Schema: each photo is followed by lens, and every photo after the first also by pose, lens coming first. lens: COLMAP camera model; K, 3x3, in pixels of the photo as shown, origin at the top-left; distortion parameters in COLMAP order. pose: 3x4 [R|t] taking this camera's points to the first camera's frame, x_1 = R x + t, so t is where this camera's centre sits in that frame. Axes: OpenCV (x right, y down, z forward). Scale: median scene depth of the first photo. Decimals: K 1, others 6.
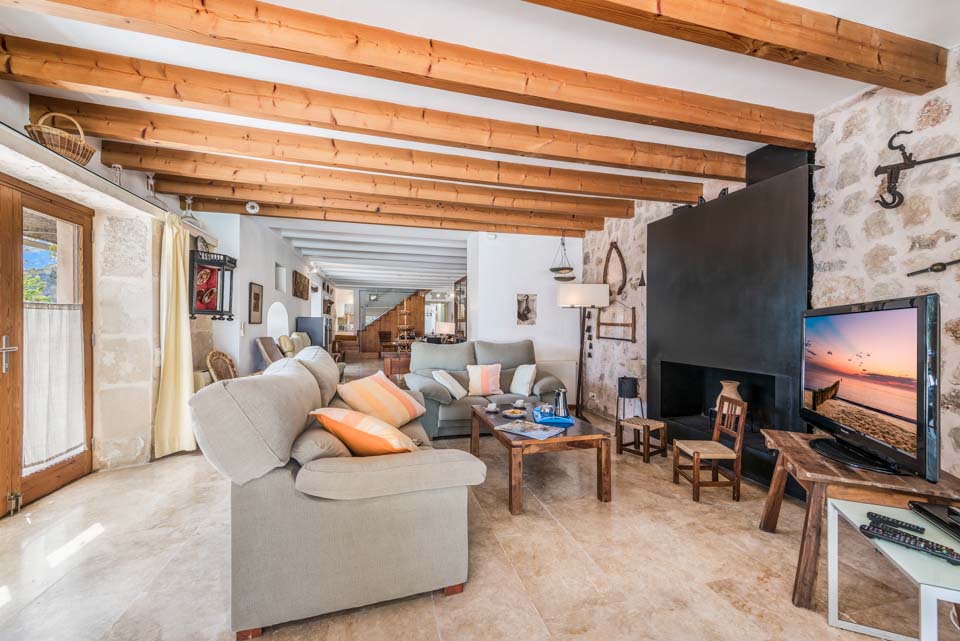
lens RADIAL K [[379.9, 0, 480.0], [0, 379.9, 320.5], [0, 0, 1]] dist [0.000371, 0.000027]
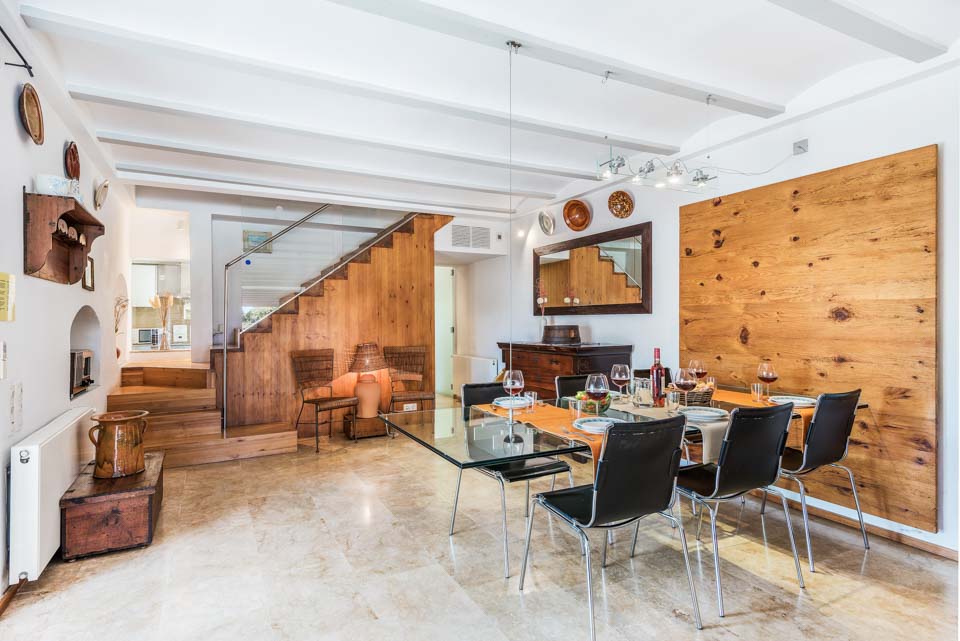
lens RADIAL K [[518.6, 0, 480.0], [0, 518.6, 320.5], [0, 0, 1]] dist [-0.000840, -0.000105]
pose [[0.977752, -0.012930, 0.209363, -0.200645], [0.010350, 0.999856, 0.013415, 0.001891], [-0.209507, -0.010950, 0.977746, 0.565677]]
